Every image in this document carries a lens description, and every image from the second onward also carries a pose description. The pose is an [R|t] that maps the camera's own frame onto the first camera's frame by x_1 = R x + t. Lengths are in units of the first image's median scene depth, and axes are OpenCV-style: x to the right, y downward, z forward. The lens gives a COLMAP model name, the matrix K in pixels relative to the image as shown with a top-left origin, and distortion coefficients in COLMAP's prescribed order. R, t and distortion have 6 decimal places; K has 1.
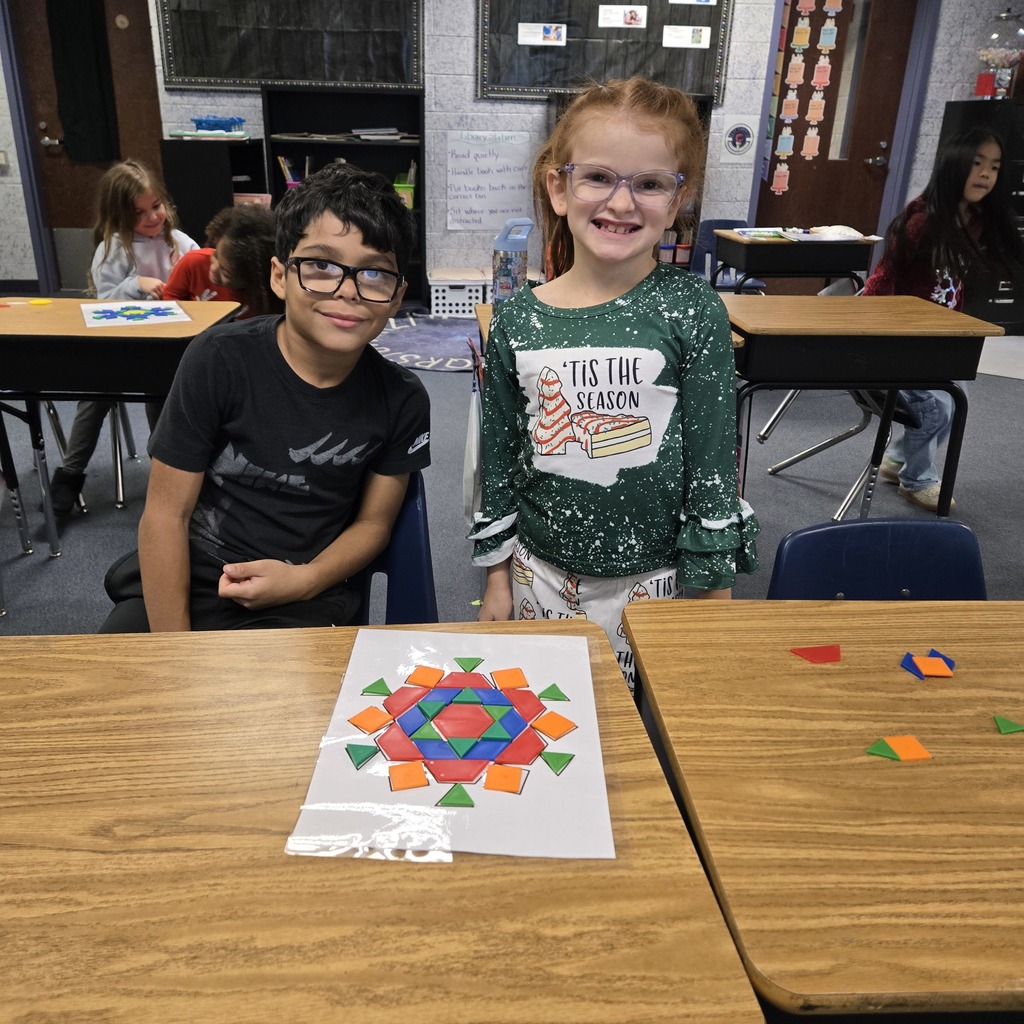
lens RADIAL K [[908.8, 0, 494.6], [0, 908.8, 500.0], [0, 0, 1]] dist [0.054516, -0.043900]
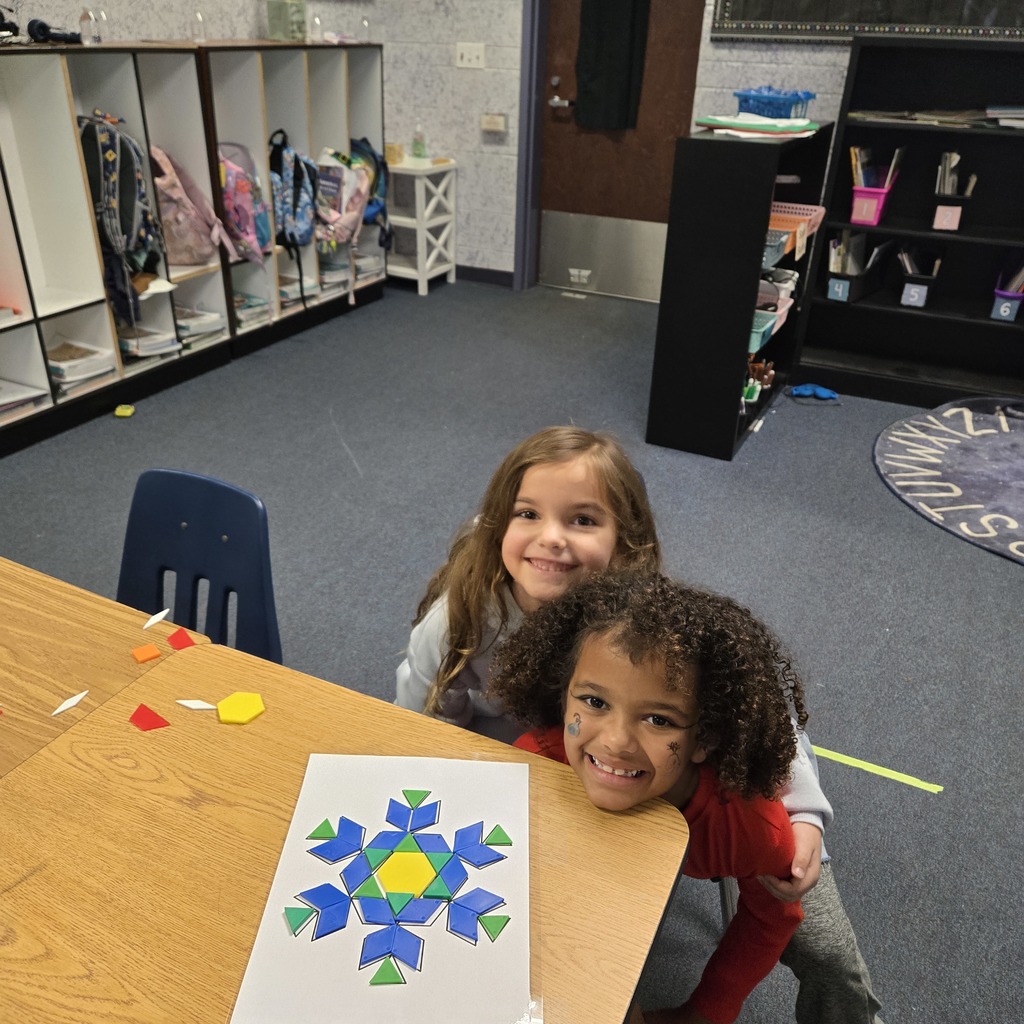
lens RADIAL K [[908.8, 0, 507.4], [0, 908.8, 514.9], [0, 0, 1]] dist [0.054516, -0.043900]
pose [[0.866814, 0.238972, -0.437636, -0.093800], [-0.195581, 0.970287, 0.142445, -0.157659], [0.458673, -0.037880, 0.887797, 0.279132]]
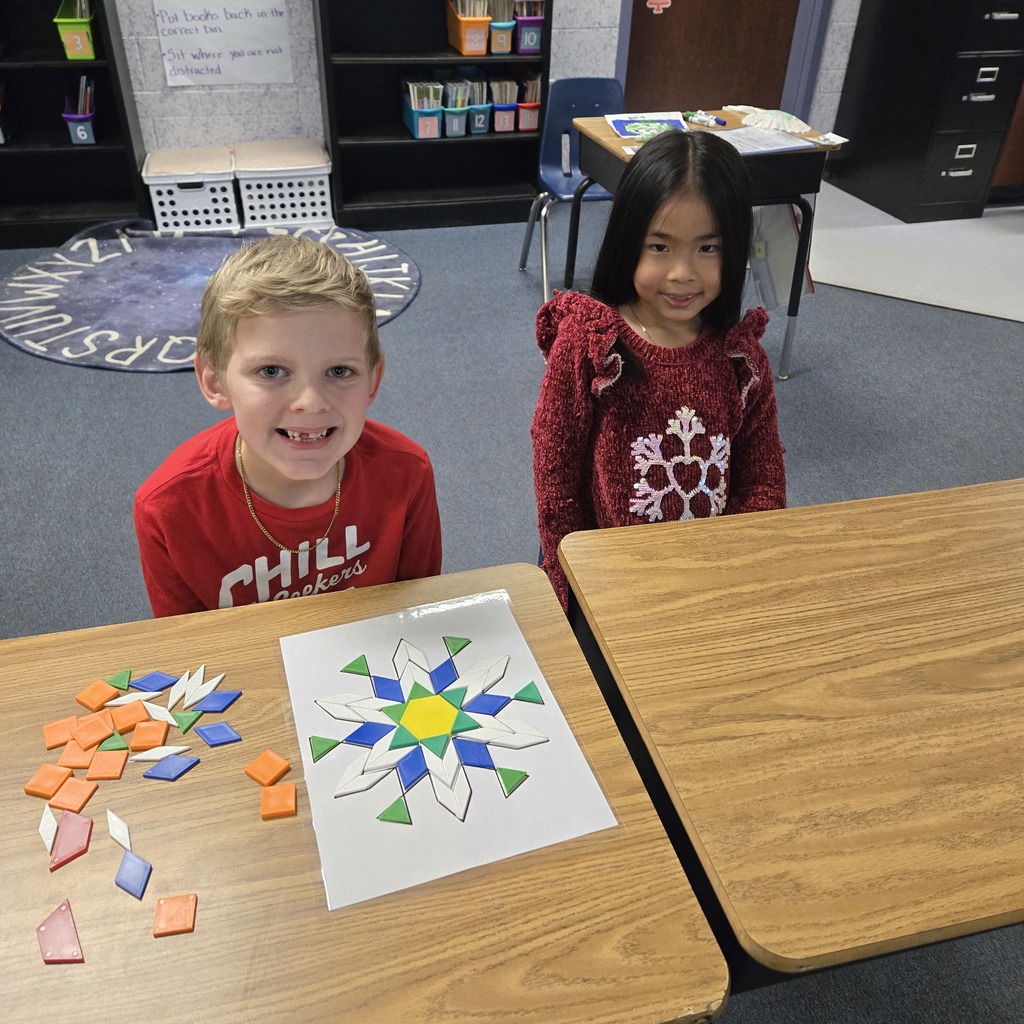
lens RADIAL K [[908.8, 0, 504.5], [0, 908.8, 488.1], [0, 0, 1]] dist [0.054516, -0.043900]
pose [[0.985915, -0.096511, 0.136593, 0.069111], [0.066544, 0.975640, 0.209042, -0.145124], [-0.153440, -0.197008, 0.968320, 0.290236]]
